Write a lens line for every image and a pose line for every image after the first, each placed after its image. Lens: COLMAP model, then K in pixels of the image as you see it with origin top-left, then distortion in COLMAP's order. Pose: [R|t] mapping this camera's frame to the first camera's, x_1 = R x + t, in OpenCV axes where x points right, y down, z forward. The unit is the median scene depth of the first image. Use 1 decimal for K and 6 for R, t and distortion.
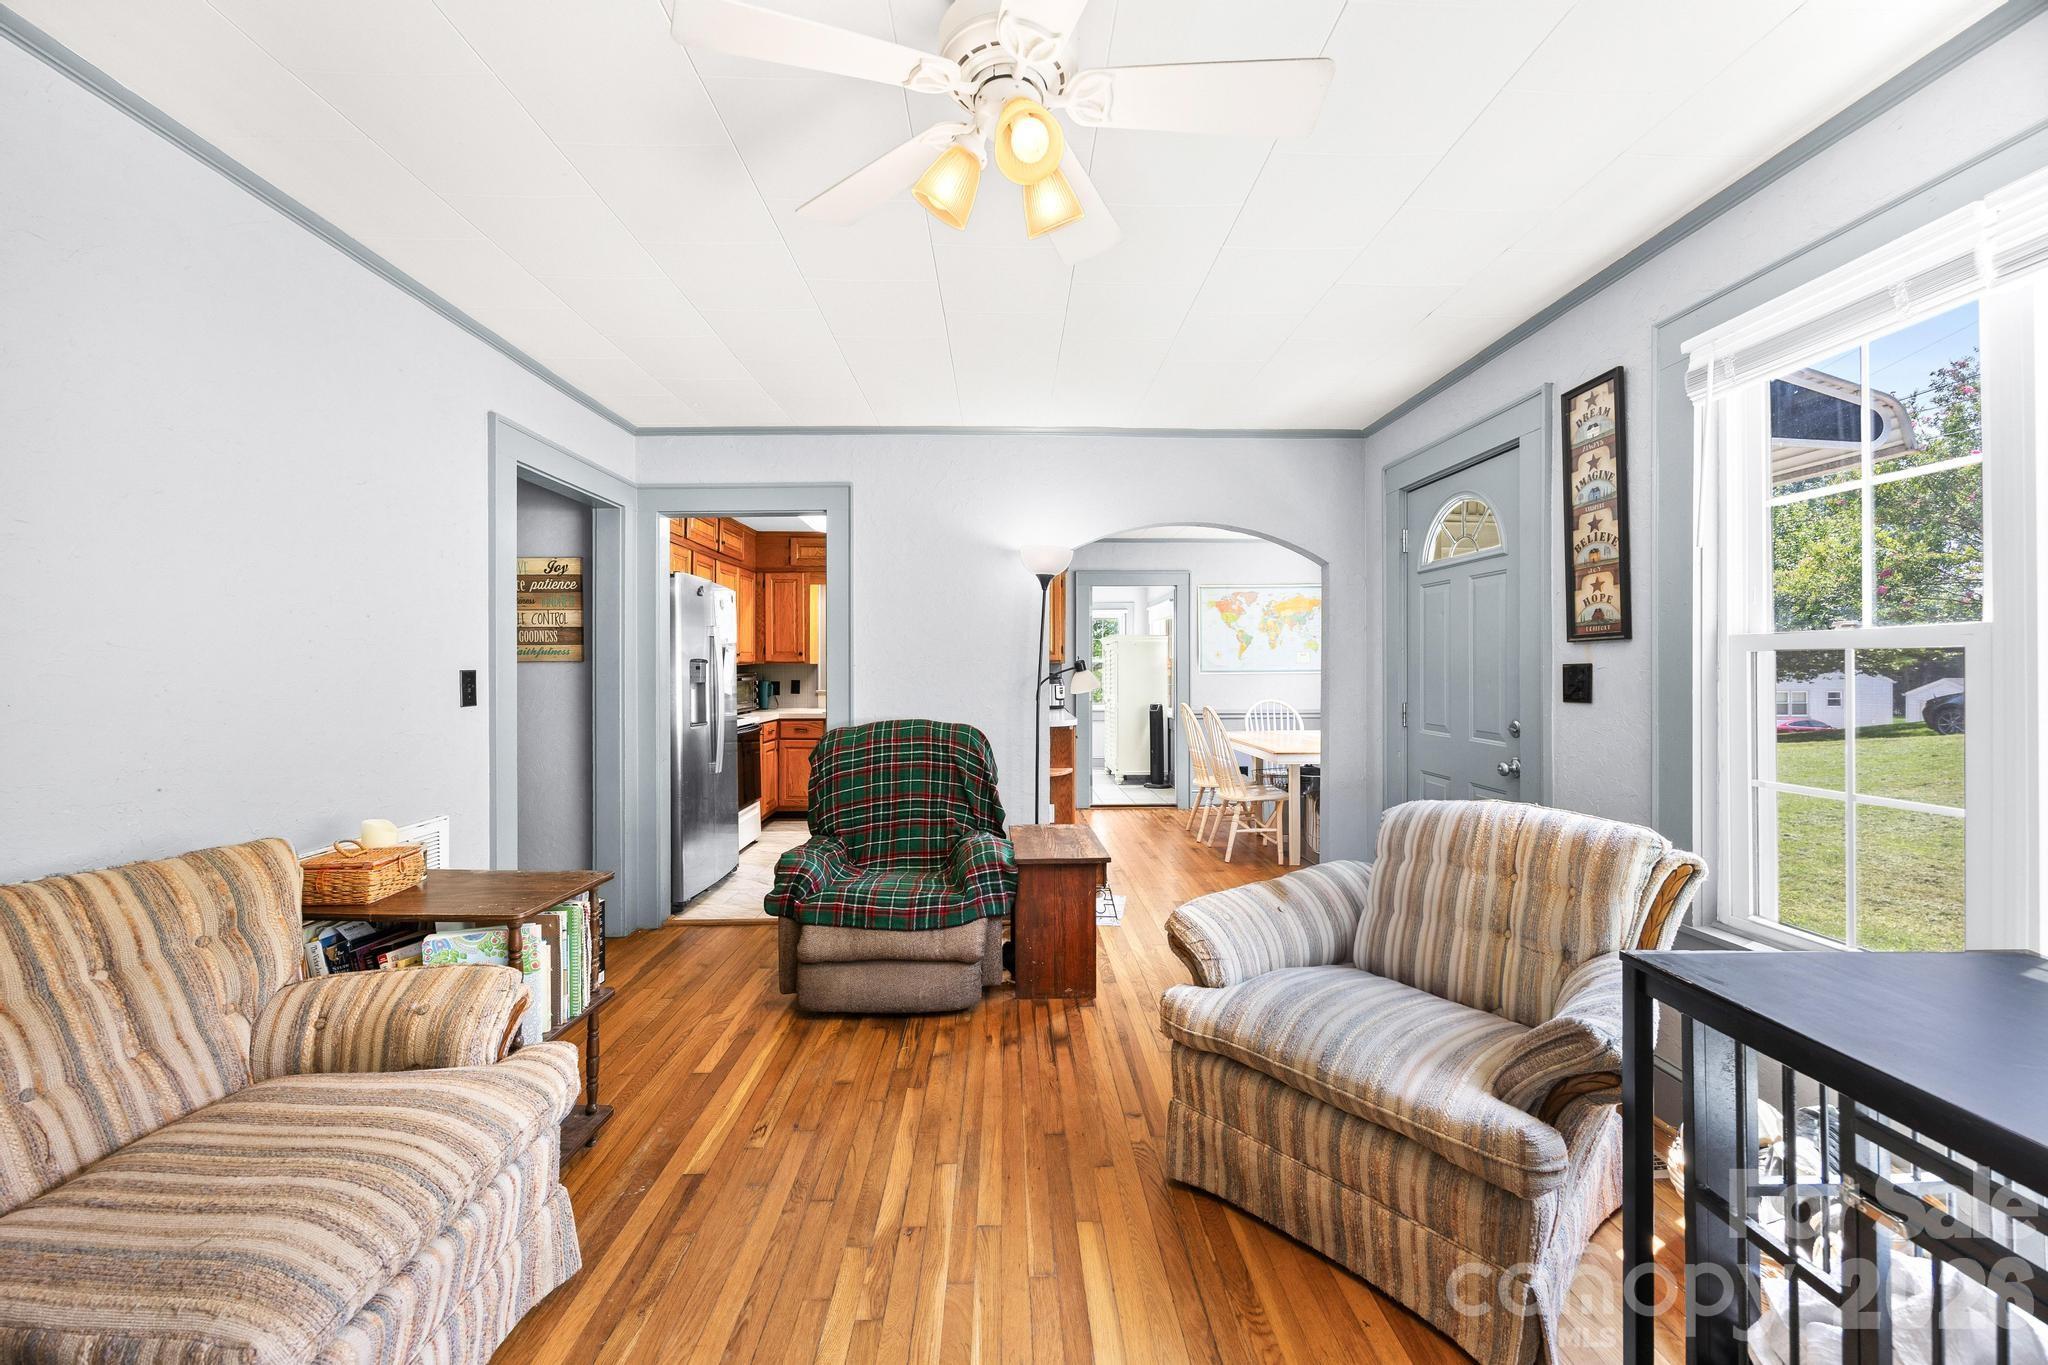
lens RADIAL K [[779.9, 0, 1017.2], [0, 779.9, 667.3], [0, 0, 1]] dist [-0.006605, 0.000542]
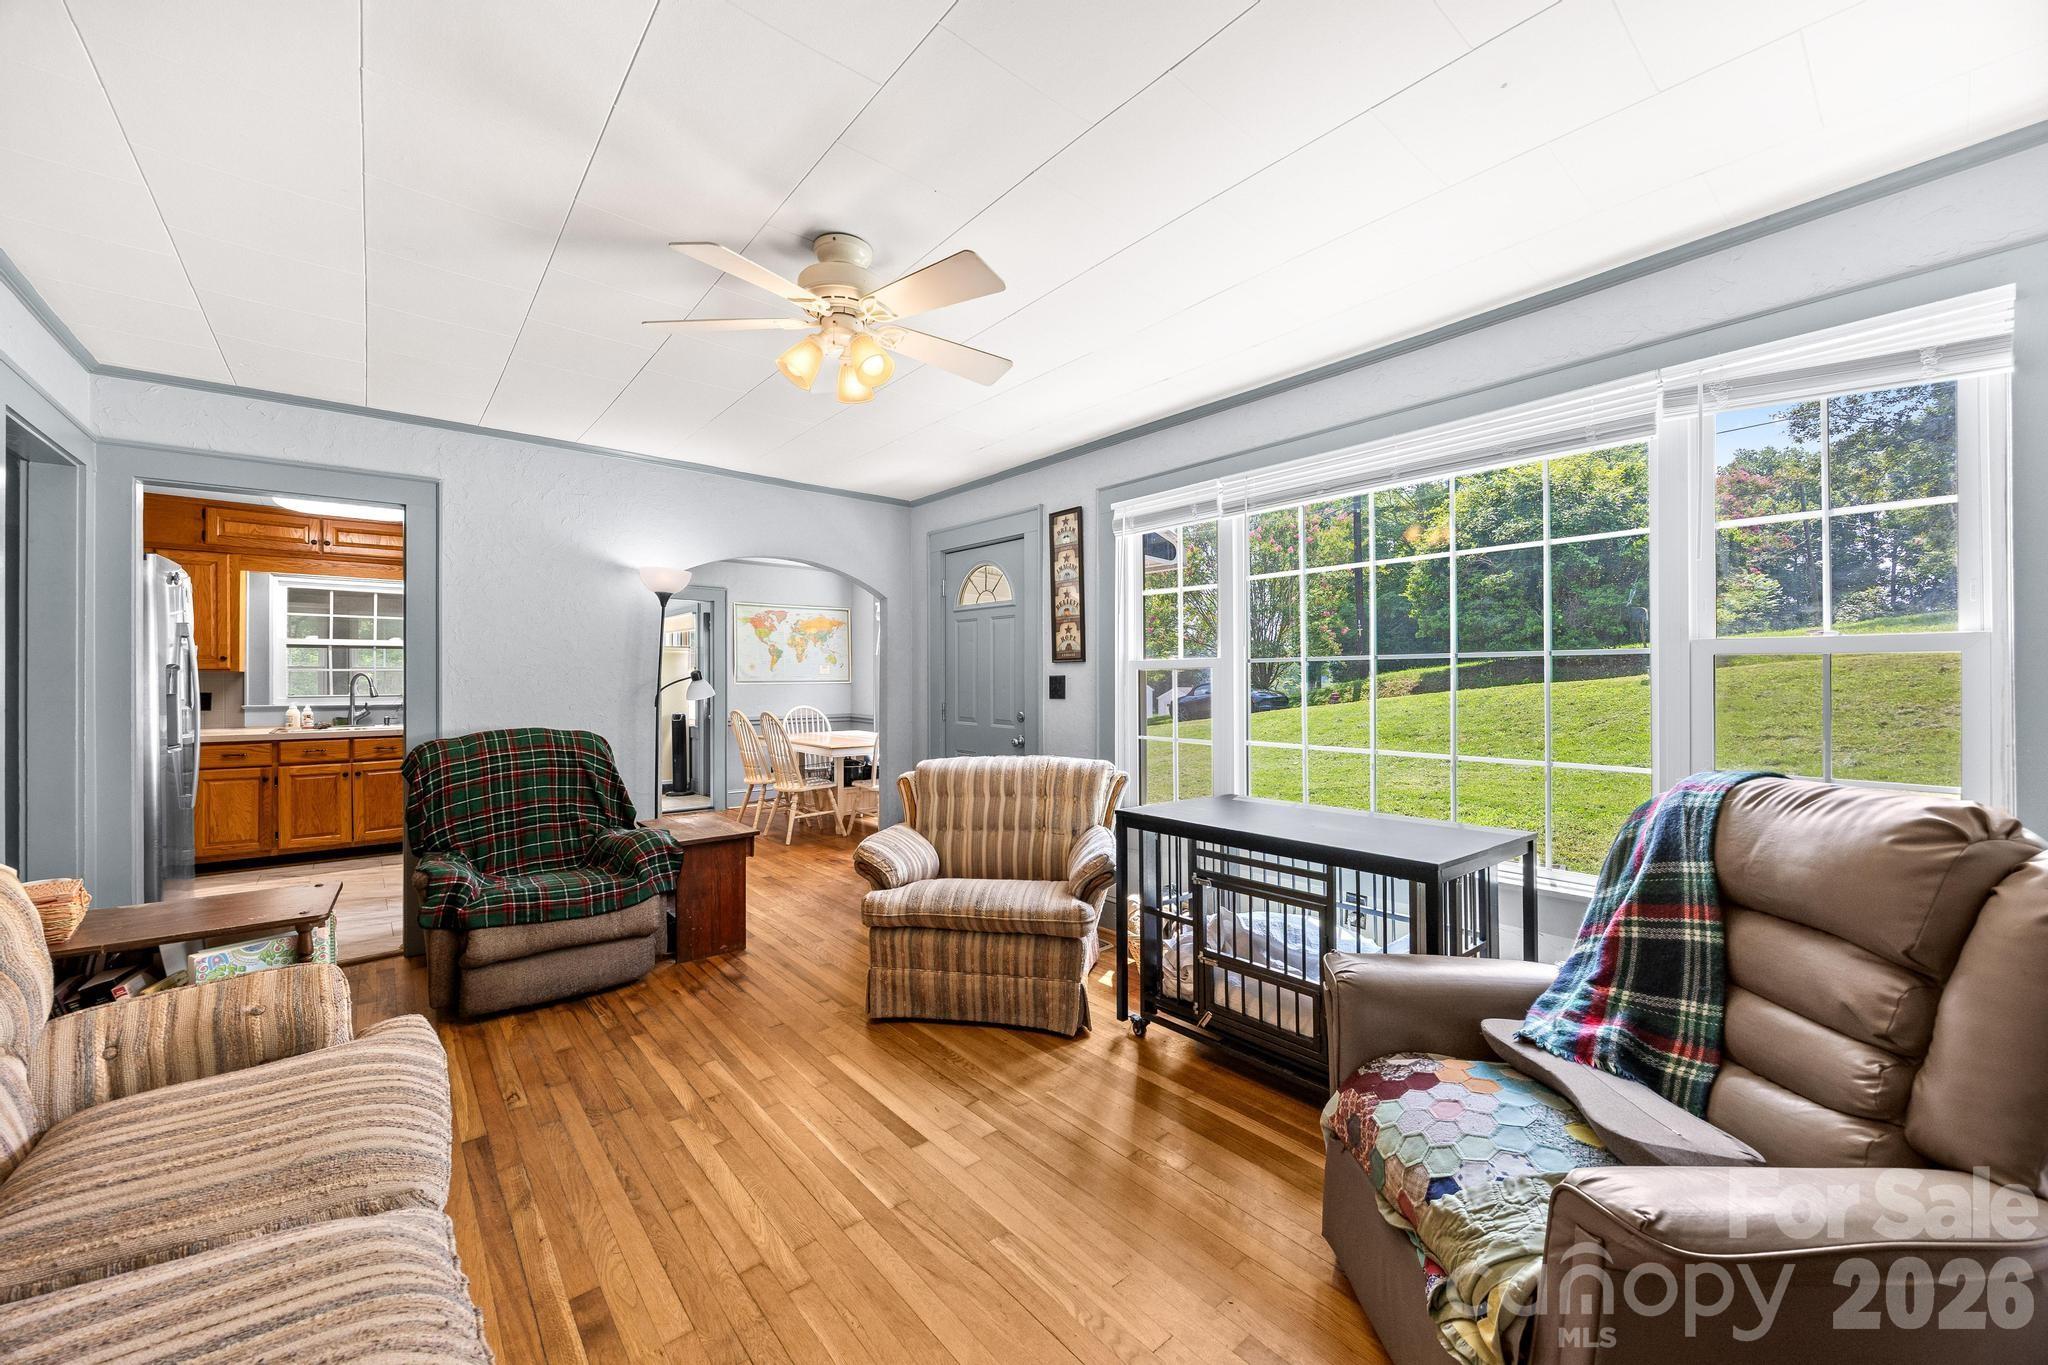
lens RADIAL K [[779.9, 0, 1017.2], [0, 779.9, 667.3], [0, 0, 1]] dist [-0.006605, 0.000542]
pose [[0.780782, 0.012093, 0.624687, -0.410885], [-0.002645, 0.999868, -0.016049, 0.004860], [-0.624798, 0.010878, 0.780711, -0.269120]]
